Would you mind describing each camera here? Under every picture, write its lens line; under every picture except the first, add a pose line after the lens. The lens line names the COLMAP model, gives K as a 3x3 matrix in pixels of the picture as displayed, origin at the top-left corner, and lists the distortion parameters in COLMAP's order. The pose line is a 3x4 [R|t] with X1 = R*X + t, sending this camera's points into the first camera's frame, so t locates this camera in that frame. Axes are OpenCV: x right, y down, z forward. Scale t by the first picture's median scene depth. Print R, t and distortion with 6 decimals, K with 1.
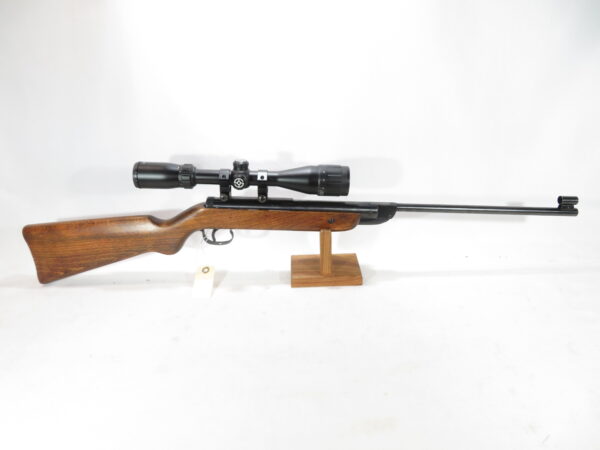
lens RADIAL K [[431.2, 0, 300.0], [0, 431.2, 225.0], [0, 0, 1]] dist [-0.002564, -0.001157]
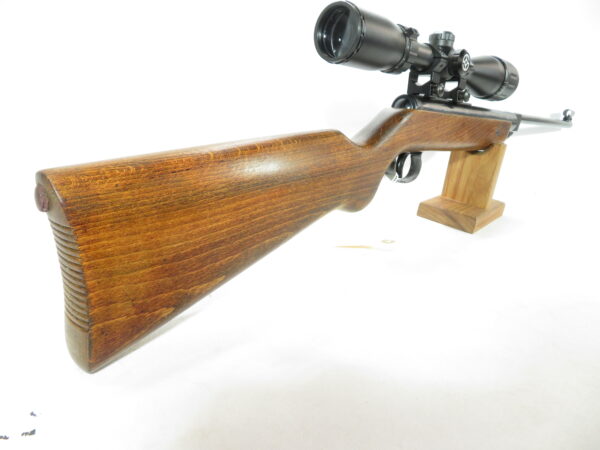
lens RADIAL K [[431.2, 0, 300.0], [0, 431.2, 225.0], [0, 0, 1]] dist [-0.002564, -0.001157]
pose [[0.701458, -0.160865, 0.694319, -0.728213], [0.219512, 0.975601, 0.004266, 0.070518], [-0.678064, 0.149419, 0.719655, 0.705336]]
